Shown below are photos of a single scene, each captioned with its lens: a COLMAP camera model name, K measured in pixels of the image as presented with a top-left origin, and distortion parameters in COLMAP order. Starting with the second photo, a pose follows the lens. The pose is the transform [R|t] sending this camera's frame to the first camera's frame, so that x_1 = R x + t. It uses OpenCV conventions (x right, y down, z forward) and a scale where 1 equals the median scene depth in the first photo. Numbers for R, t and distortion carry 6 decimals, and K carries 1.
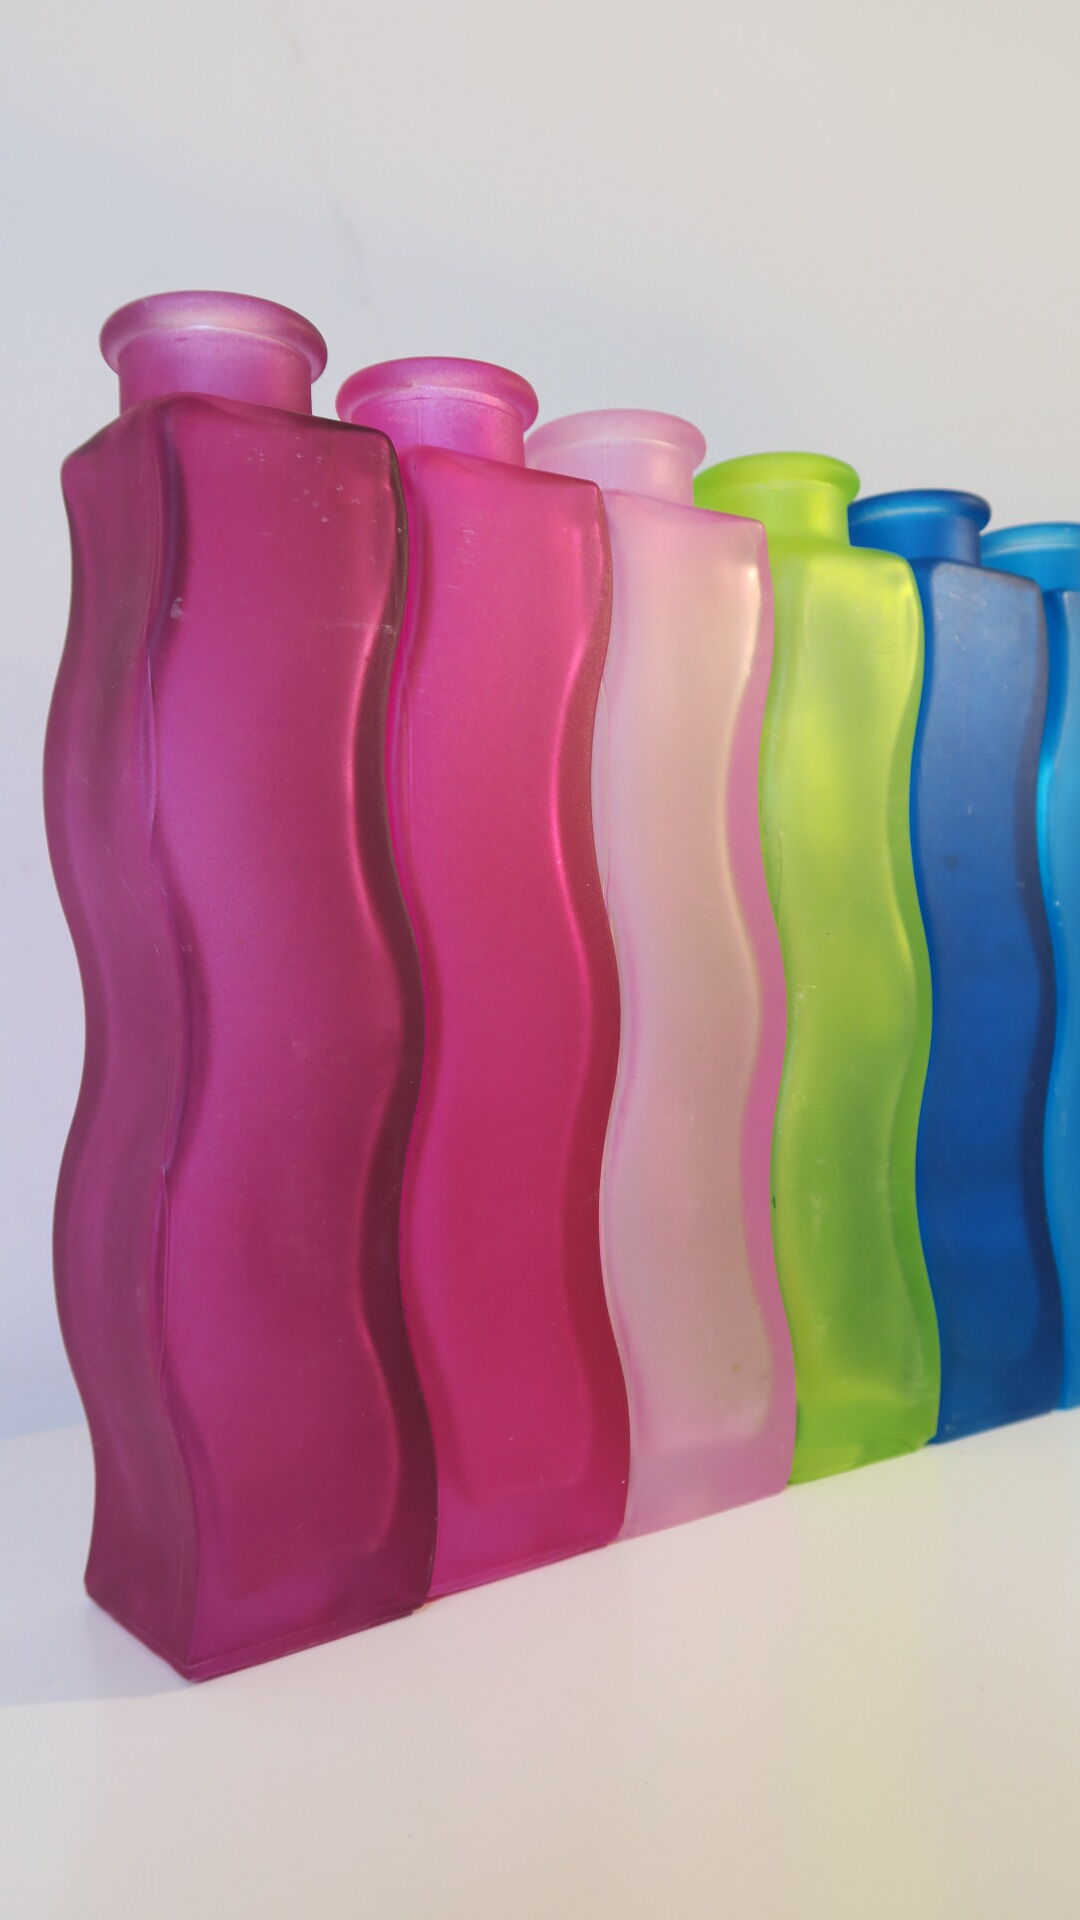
lens RADIAL K [[1599.5, 0, 540.0], [0, 1599.5, 960.0], [0, 0, 1]] dist [-0.002967, -0.002812]
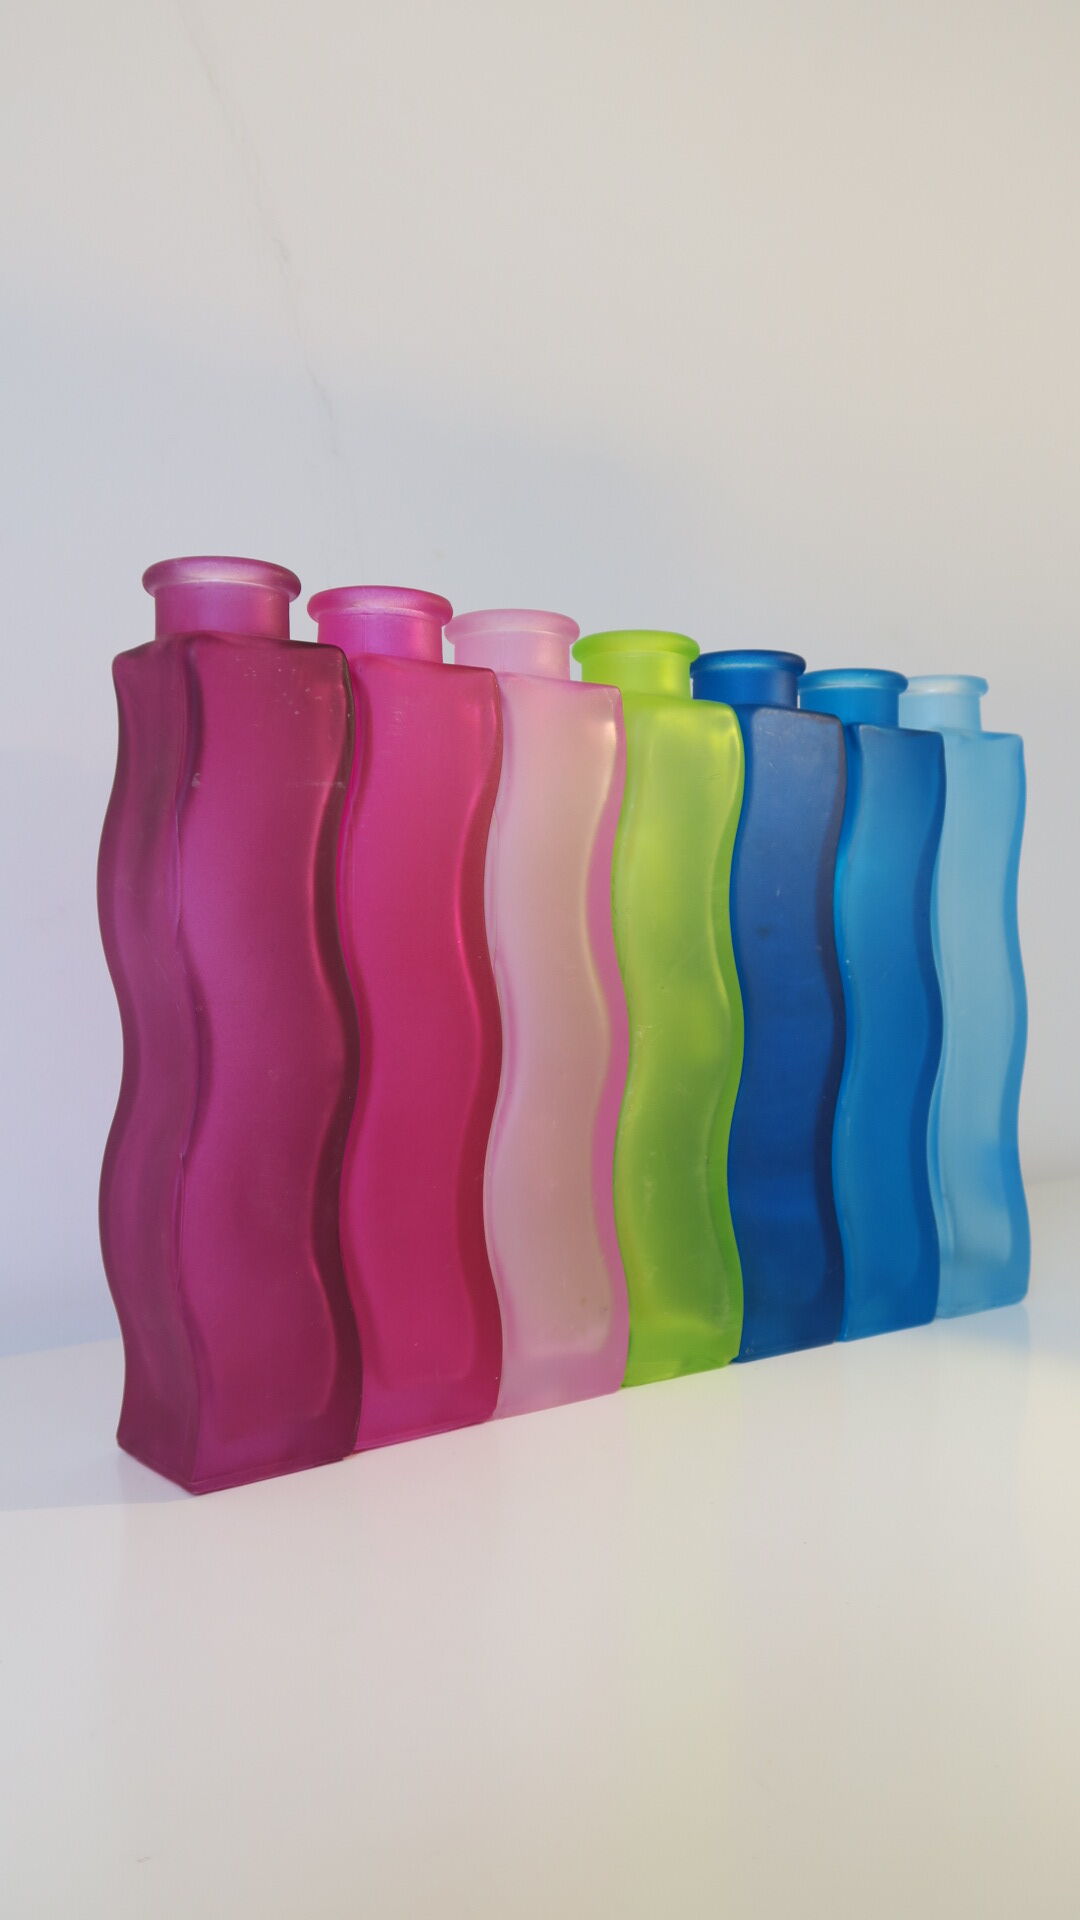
lens RADIAL K [[1599.5, 0, 540.0], [0, 1599.5, 960.0], [0, 0, 1]] dist [-0.002967, -0.002812]
pose [[0.999671, 0.020410, 0.015526, 0.061874], [-0.020696, 0.999614, 0.018550, -0.072401], [-0.015141, -0.018866, 0.999707, -0.416898]]
